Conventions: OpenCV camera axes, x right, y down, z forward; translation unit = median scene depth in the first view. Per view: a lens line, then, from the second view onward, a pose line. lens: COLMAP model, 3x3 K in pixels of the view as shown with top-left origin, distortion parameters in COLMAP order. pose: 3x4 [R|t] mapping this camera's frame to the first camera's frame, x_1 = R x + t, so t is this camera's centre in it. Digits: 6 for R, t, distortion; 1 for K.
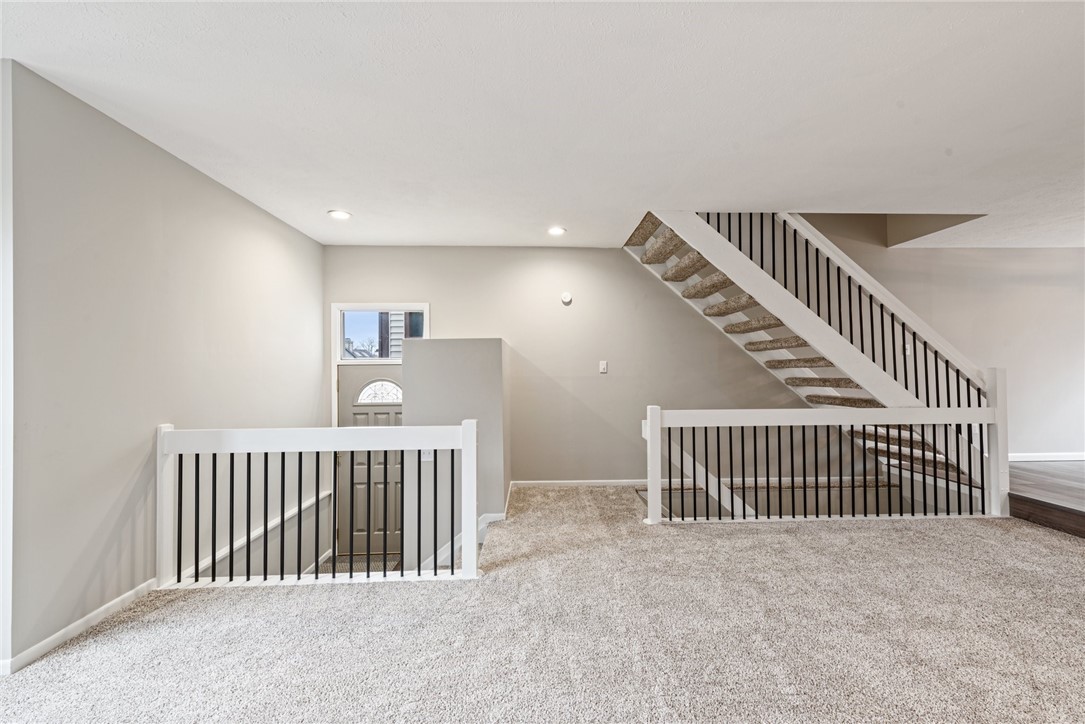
lens RADIAL K [[431.3, 0, 554.2], [0, 431.3, 363.7], [0, 0, 1]] dist [0.004168, 0.000317]
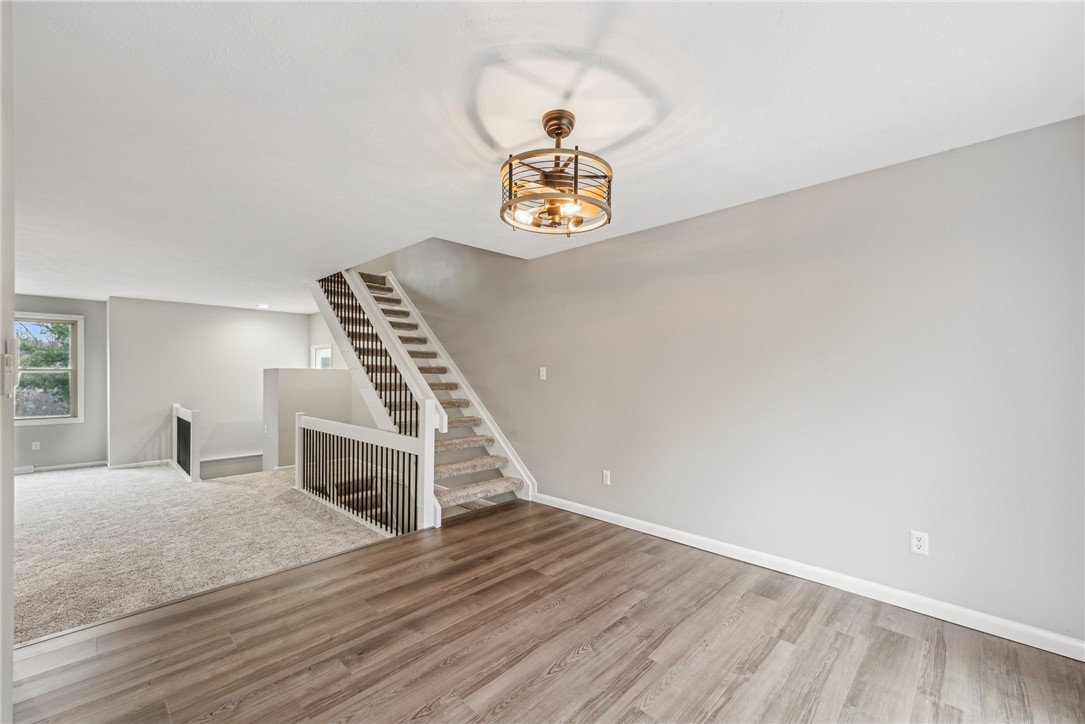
lens RADIAL K [[444.2, 0, 552.8], [0, 444.2, 373.7], [0, 0, 1]] dist [0.018639, -0.000269]
pose [[0.694994, 0.007894, -0.718973, 1.996252], [0.004727, 0.999868, 0.015547, -0.063128], [0.719000, -0.014204, 0.694865, 0.524782]]
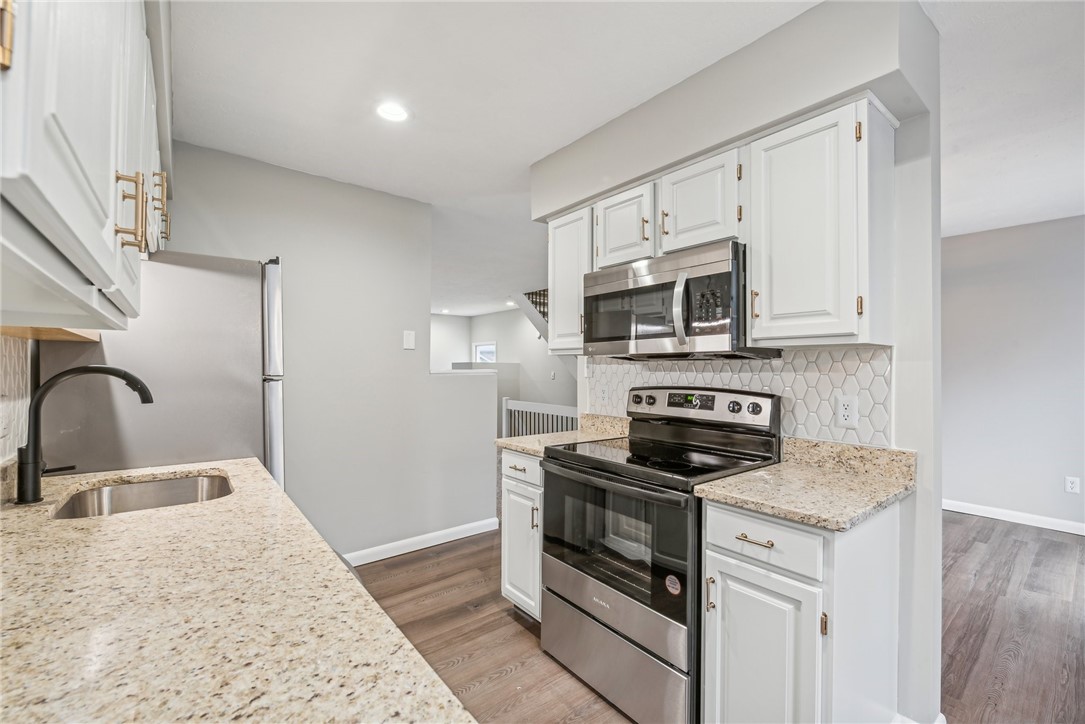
lens RADIAL K [[453.3, 0, 559.5], [0, 453.3, 364.7], [0, 0, 1]] dist [-0.006324, -0.000501]
pose [[0.604404, 0.004547, -0.796665, 1.995771], [0.009178, 0.999878, 0.012670, -0.077773], [0.796625, -0.014970, 0.604288, -0.068272]]
